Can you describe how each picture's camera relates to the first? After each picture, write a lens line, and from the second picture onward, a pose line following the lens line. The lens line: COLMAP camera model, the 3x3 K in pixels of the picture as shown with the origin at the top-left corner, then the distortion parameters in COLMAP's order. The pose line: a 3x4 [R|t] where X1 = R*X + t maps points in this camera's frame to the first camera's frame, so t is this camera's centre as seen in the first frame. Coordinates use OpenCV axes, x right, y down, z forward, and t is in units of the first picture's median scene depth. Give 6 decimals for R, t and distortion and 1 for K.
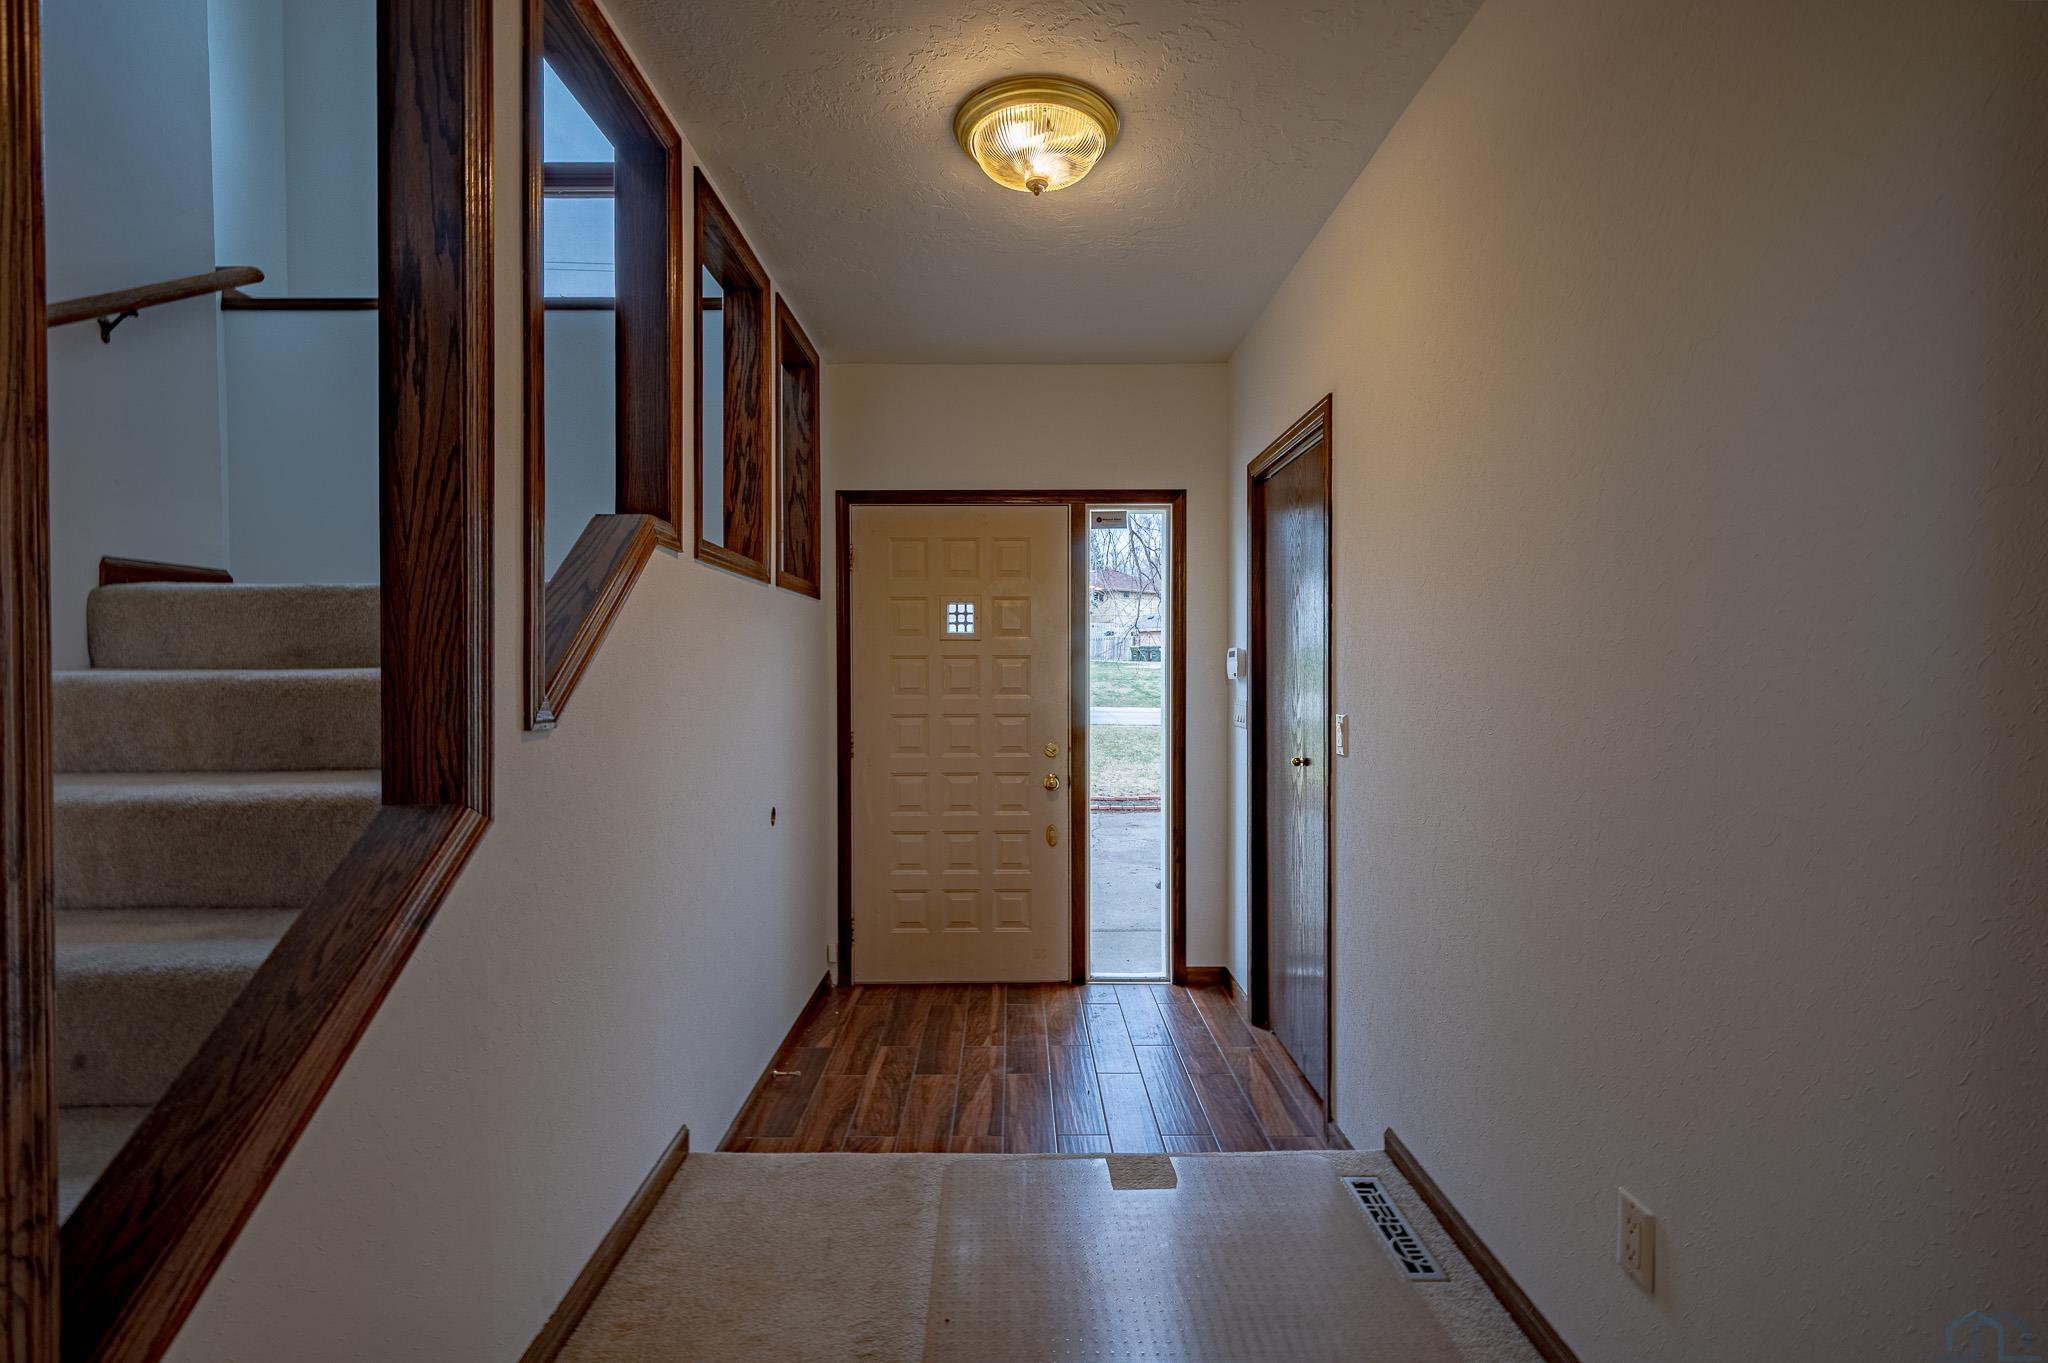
lens RADIAL K [[923.2, 0, 1024.0], [0, 923.2, 681.5], [0, 0, 1]] dist [-0.002515, 0.000262]
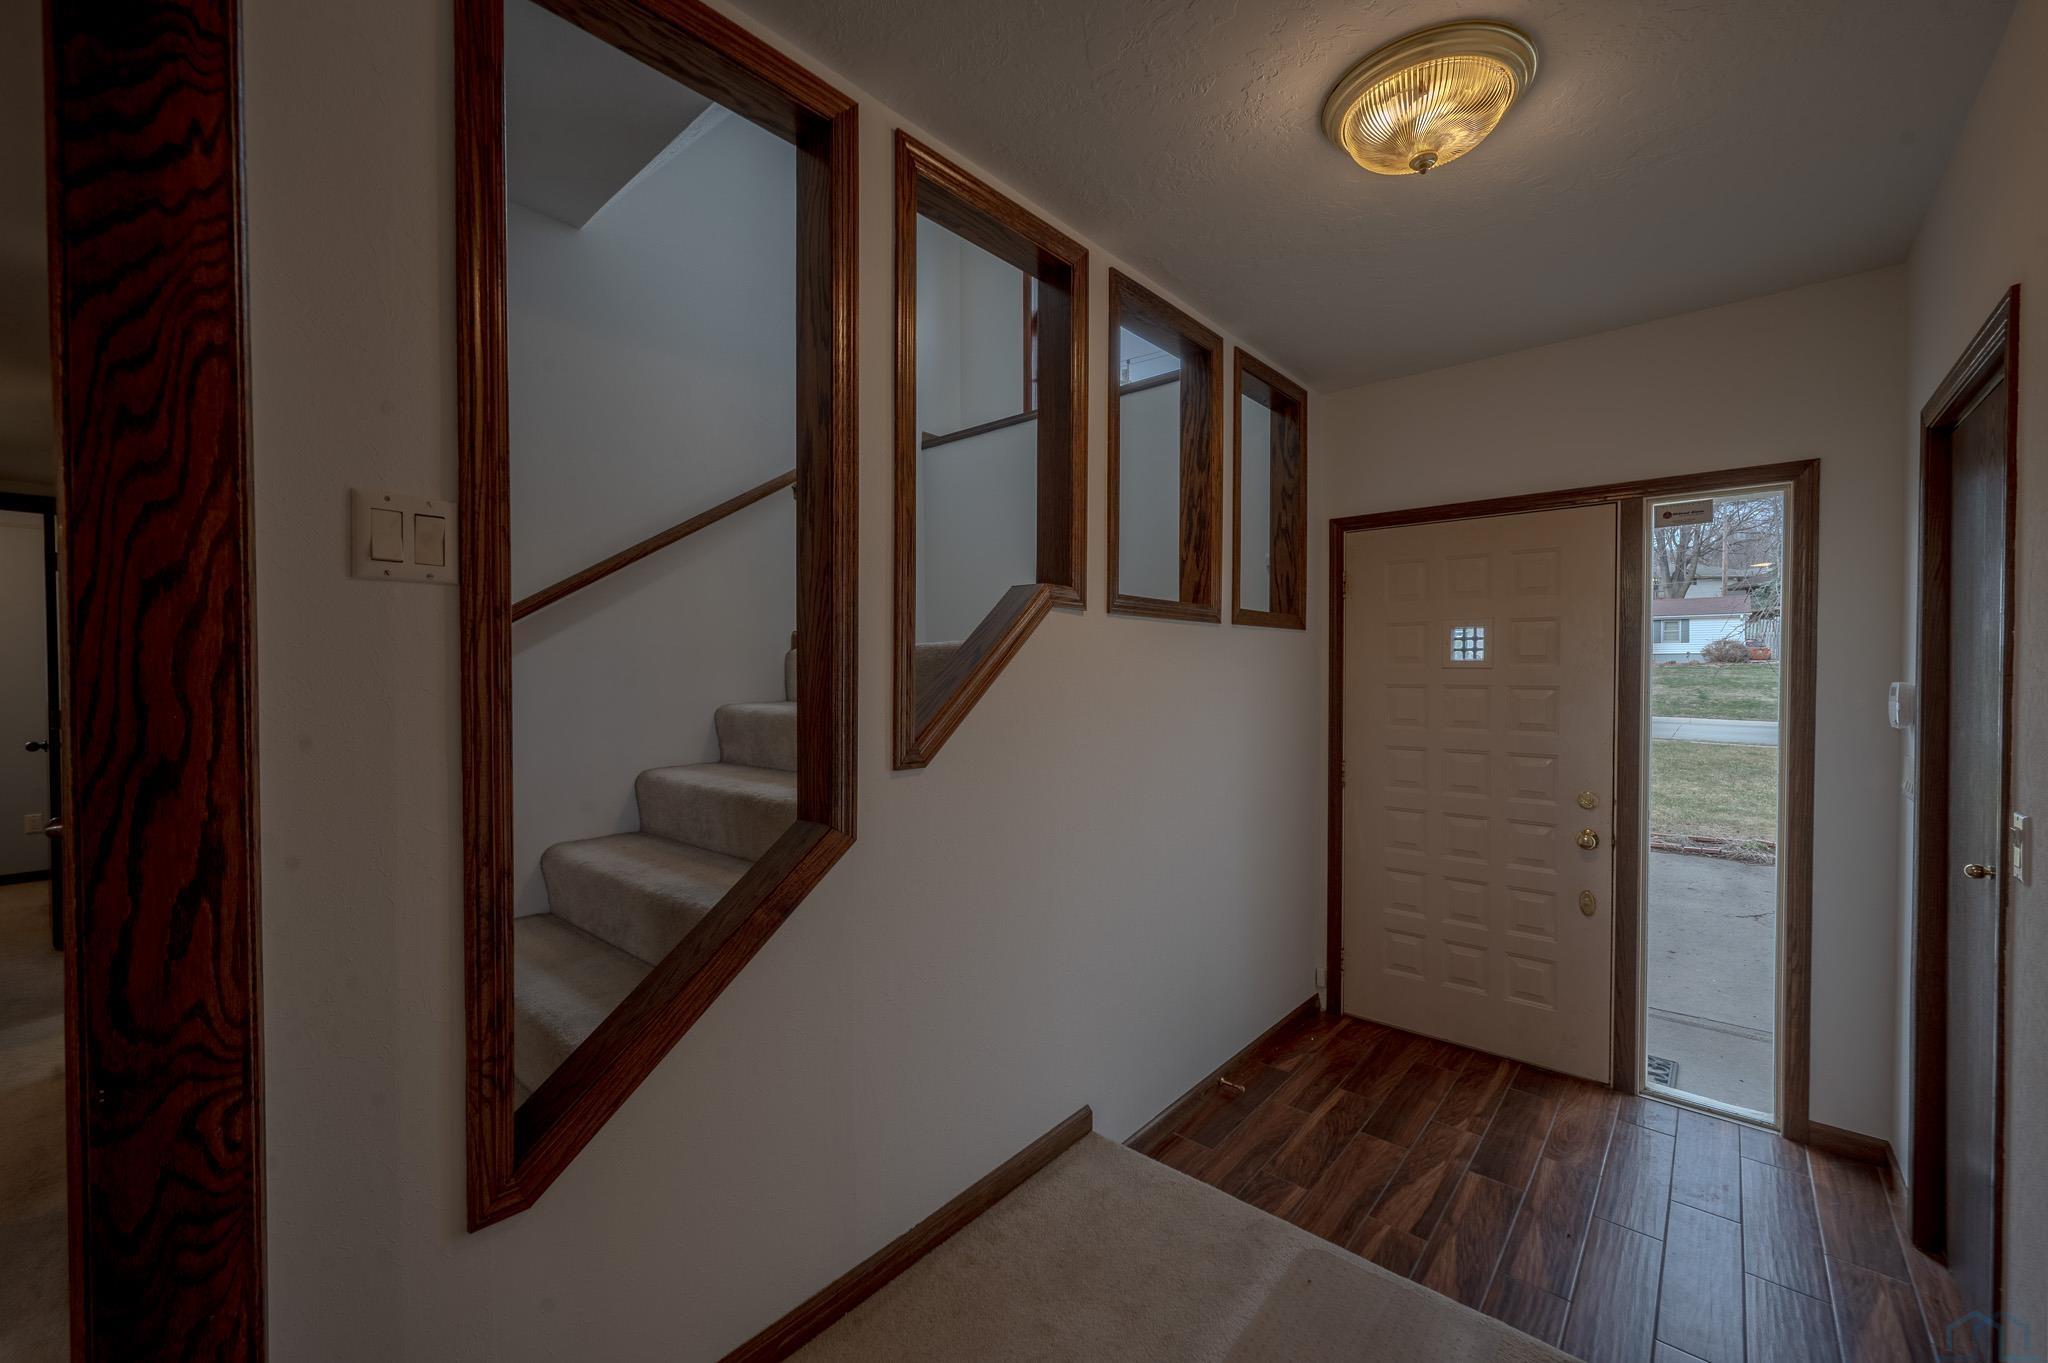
lens RADIAL K [[826.9, 0, 1024.0], [0, 826.9, 681.5], [0, 0, 1]] dist [-0.001048, -0.000367]
pose [[0.734559, 0.013518, -0.678410, 0.172760], [-0.009230, 0.999908, 0.009930, -0.038475], [0.678482, -0.001032, 0.734617, 0.119151]]
